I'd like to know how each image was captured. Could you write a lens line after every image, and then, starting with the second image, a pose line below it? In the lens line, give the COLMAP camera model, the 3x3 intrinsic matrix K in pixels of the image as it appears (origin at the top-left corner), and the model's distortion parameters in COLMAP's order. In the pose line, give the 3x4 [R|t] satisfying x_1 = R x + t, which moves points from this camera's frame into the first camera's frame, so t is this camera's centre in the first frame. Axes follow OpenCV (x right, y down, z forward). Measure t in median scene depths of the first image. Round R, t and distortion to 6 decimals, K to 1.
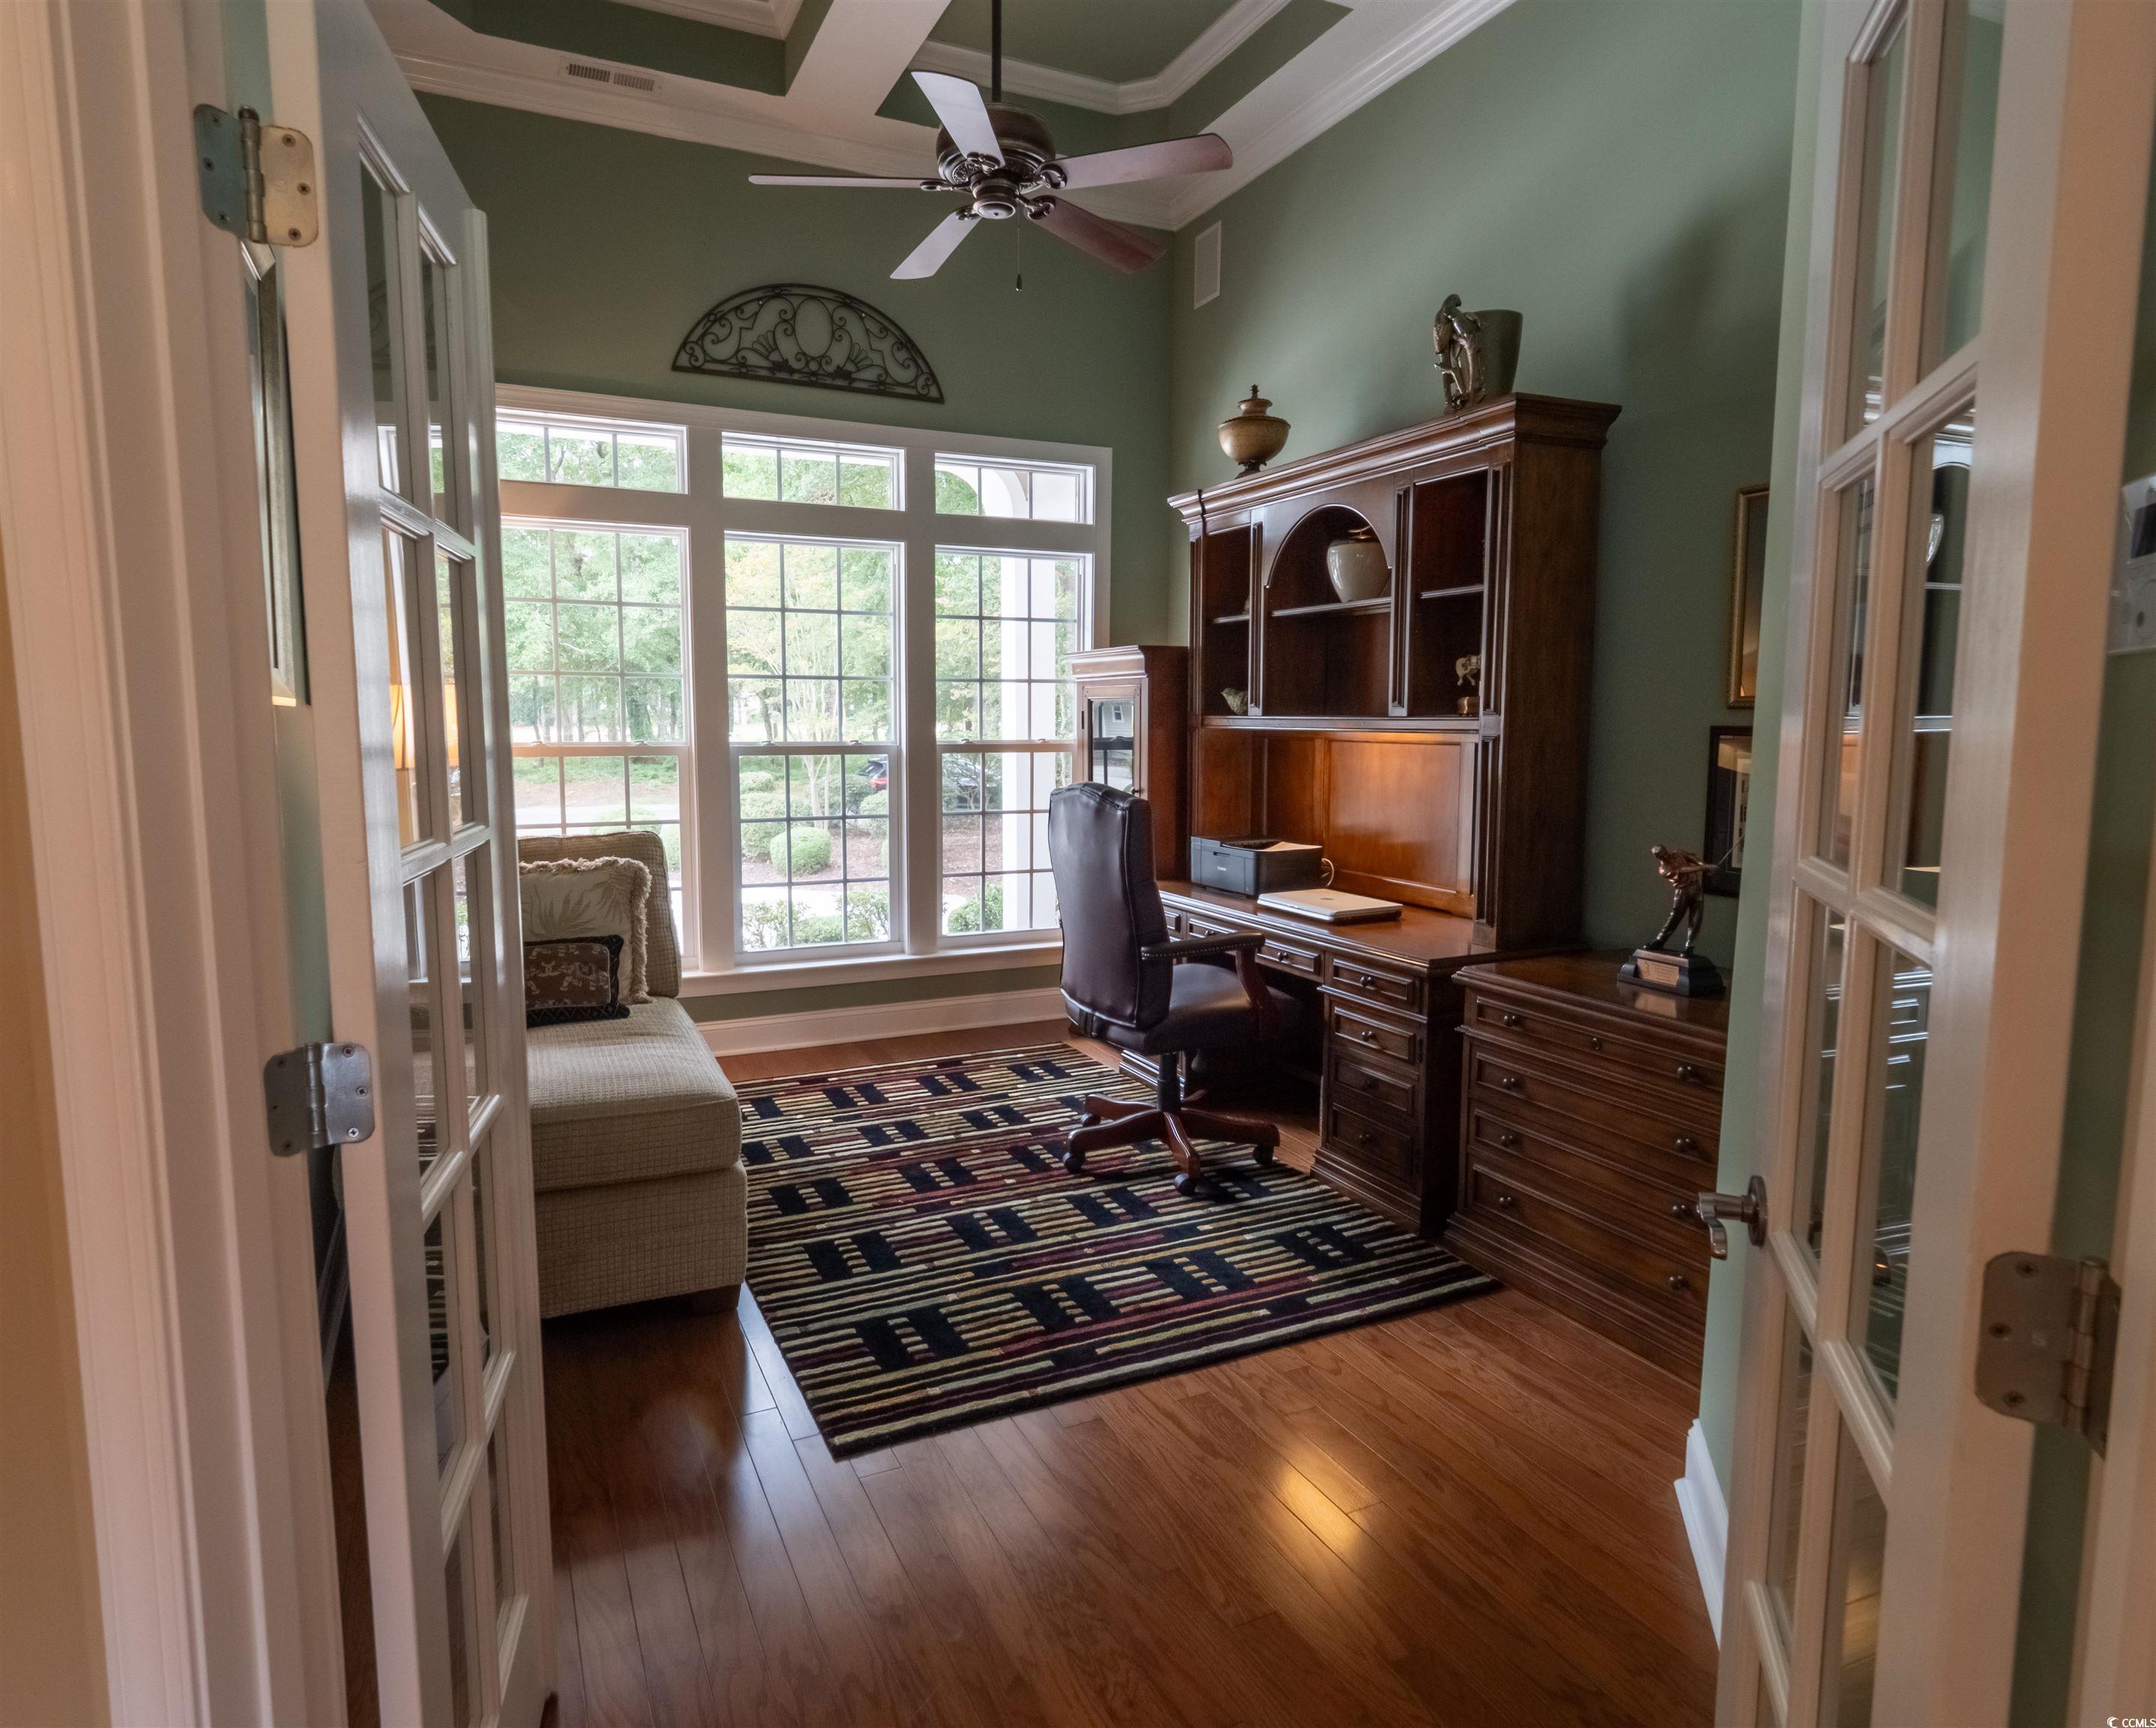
lens RADIAL K [[1220.8, 0, 1069.8], [0, 1220.8, 853.6], [0, 0, 1]] dist [-0.007097, -0.000731]
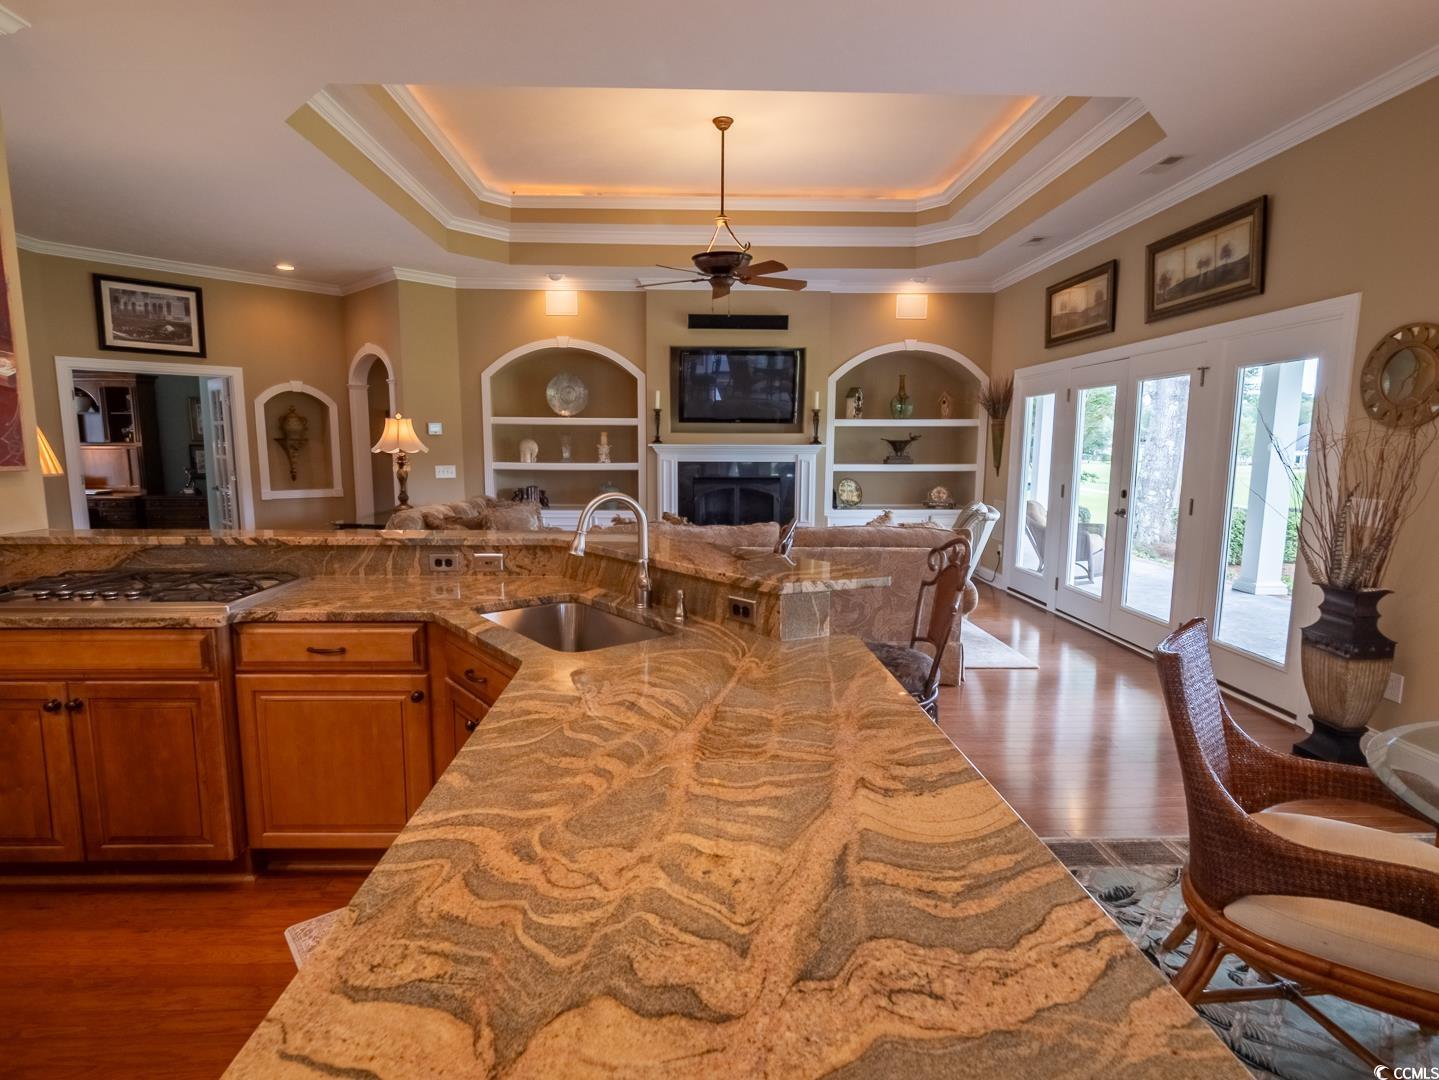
lens RADIAL K [[751.6, 0, 710.2], [0, 751.6, 543.1], [0, 0, 1]] dist [-0.000294, 0.000027]
pose [[0.413162, -0.120555, 0.902643, -1.387646], [0.102428, 0.991061, 0.085481, 0.247050], [-0.904879, 0.057138, 0.421817, -2.155123]]
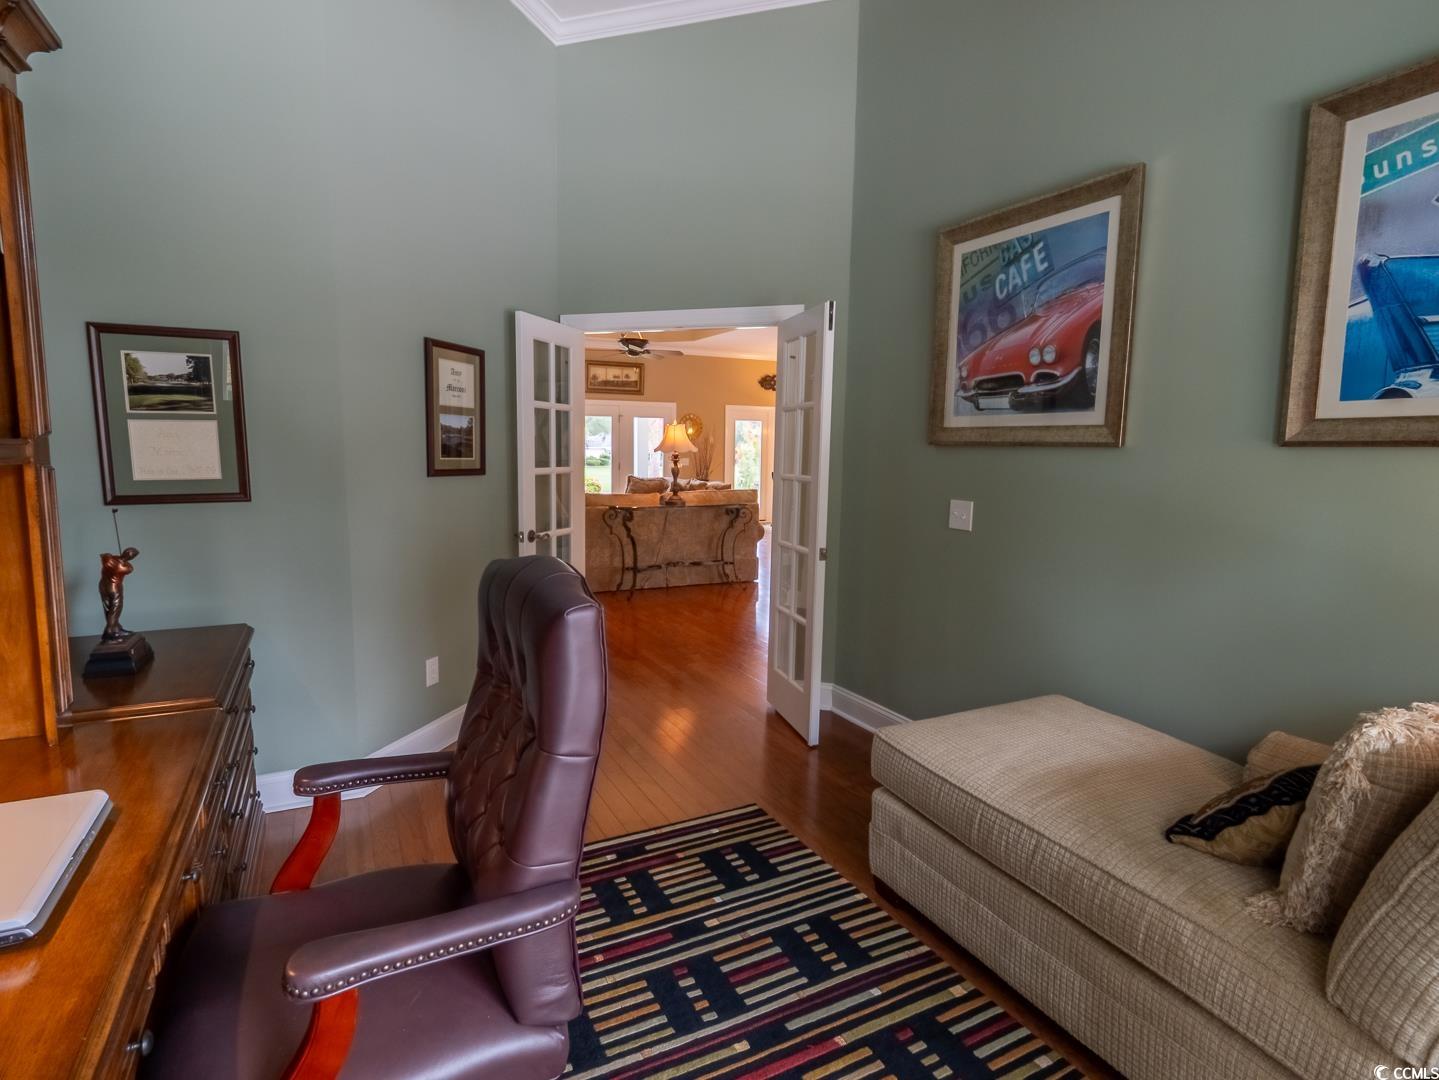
lens RADIAL K [[751.6, 0, 720.7], [0, 751.6, 538.1], [0, 0, 1]] dist [-0.000294, 0.000027]
pose [[-0.999468, -0.015442, -0.028724, -0.068385], [-0.021774, 0.971683, 0.235282, -0.185504], [0.024277, 0.235783, -0.971503, 1.623480]]
